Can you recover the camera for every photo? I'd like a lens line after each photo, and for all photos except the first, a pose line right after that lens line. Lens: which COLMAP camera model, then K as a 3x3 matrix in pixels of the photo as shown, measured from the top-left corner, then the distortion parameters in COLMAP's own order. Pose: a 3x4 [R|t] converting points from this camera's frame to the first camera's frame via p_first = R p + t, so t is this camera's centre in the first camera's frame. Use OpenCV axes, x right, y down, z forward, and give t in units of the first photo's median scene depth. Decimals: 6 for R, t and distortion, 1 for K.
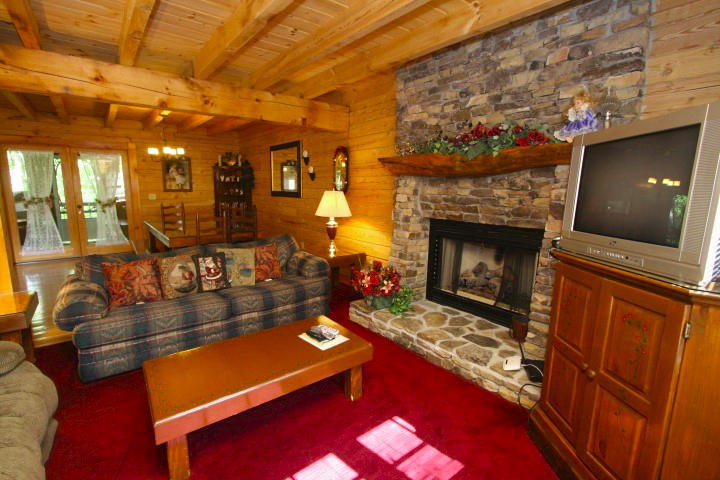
lens RADIAL K [[330.5, 0, 359.9], [0, 330.5, 239.7], [0, 0, 1]] dist [-0.015533, 0.001449]
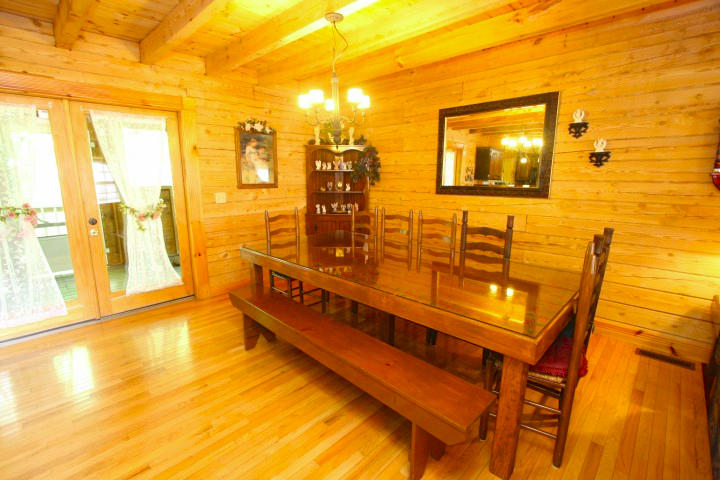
lens RADIAL K [[330.5, 0, 358.8], [0, 330.5, 239.6], [0, 0, 1]] dist [-0.015533, 0.001449]
pose [[0.991865, -0.033323, 0.122853, -0.996140], [0.029693, 0.999070, 0.031261, -0.149157], [-0.123781, -0.027359, 0.991932, 0.868323]]
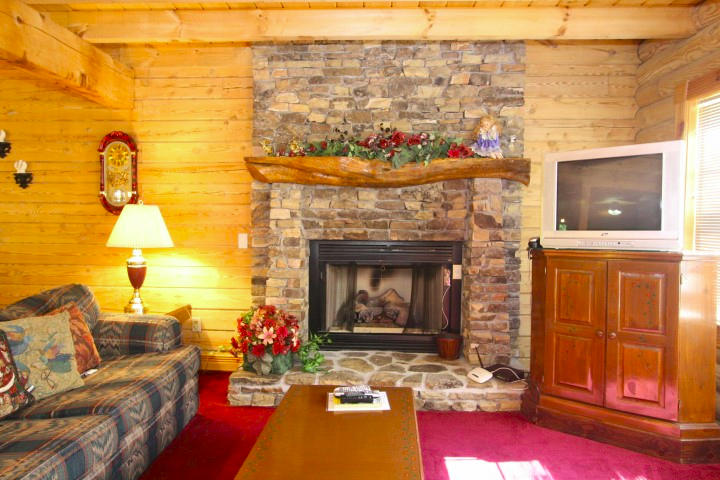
lens RADIAL K [[479.4, 0, 361.8], [0, 479.4, 241.6], [0, 0, 1]] dist [-0.019052, 0.012886]
pose [[0.660203, -0.038622, 0.750094, -0.597900], [0.117212, 0.991739, -0.052101, 0.010905], [-0.741885, 0.122317, 0.659276, 0.200106]]
